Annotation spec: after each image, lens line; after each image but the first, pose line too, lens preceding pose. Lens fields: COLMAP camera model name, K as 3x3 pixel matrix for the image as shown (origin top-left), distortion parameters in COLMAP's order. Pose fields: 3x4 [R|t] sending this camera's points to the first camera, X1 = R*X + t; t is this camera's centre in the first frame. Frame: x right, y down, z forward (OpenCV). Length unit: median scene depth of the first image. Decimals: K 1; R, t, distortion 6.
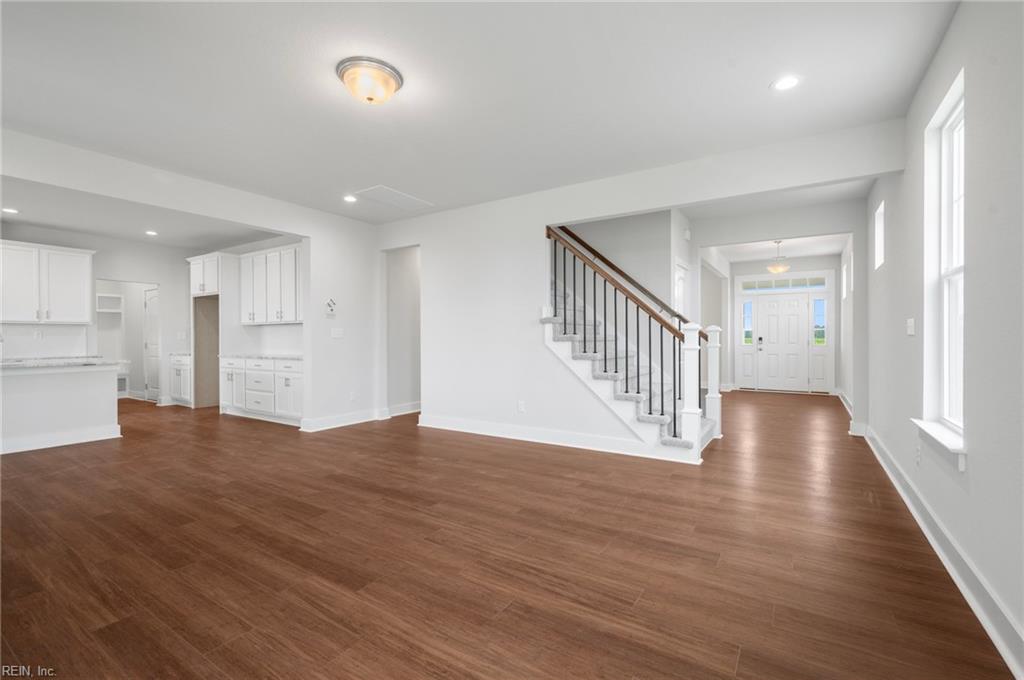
lens RADIAL K [[445.8, 0, 512.5], [0, 445.8, 339.9], [0, 0, 1]] dist [-0.004272, 0.000029]
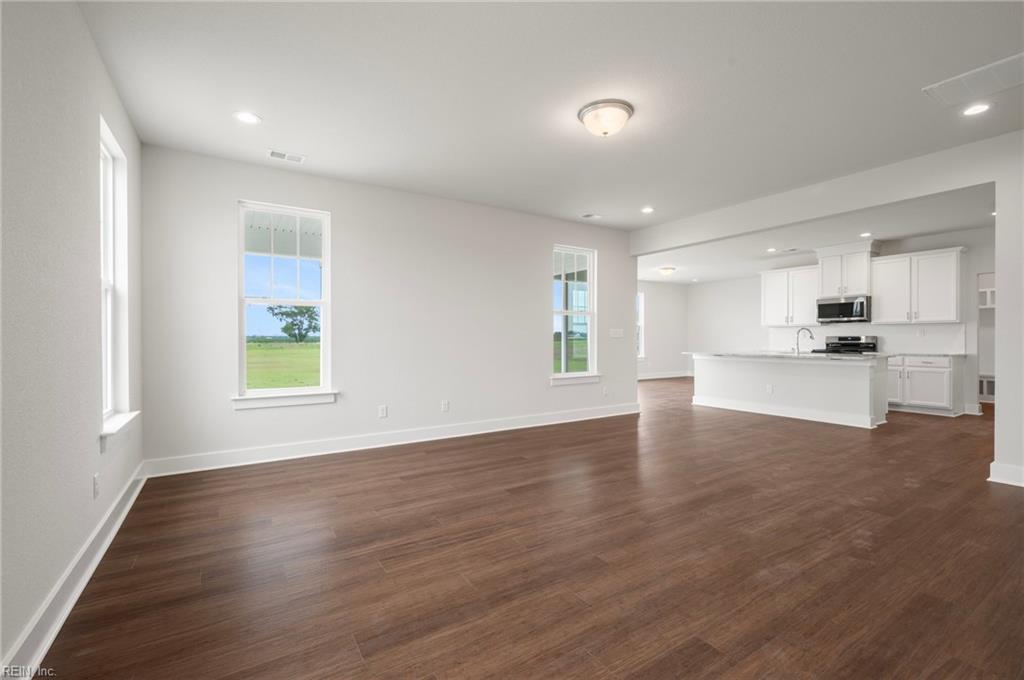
lens RADIAL K [[445.8, 0, 518.1], [0, 445.8, 339.2], [0, 0, 1]] dist [-0.004272, 0.000029]
pose [[-0.408766, 0.003809, -0.912631, 0.879896], [-0.001909, 0.999986, 0.005029, -0.003682], [0.912637, 0.003798, -0.408753, 1.332530]]
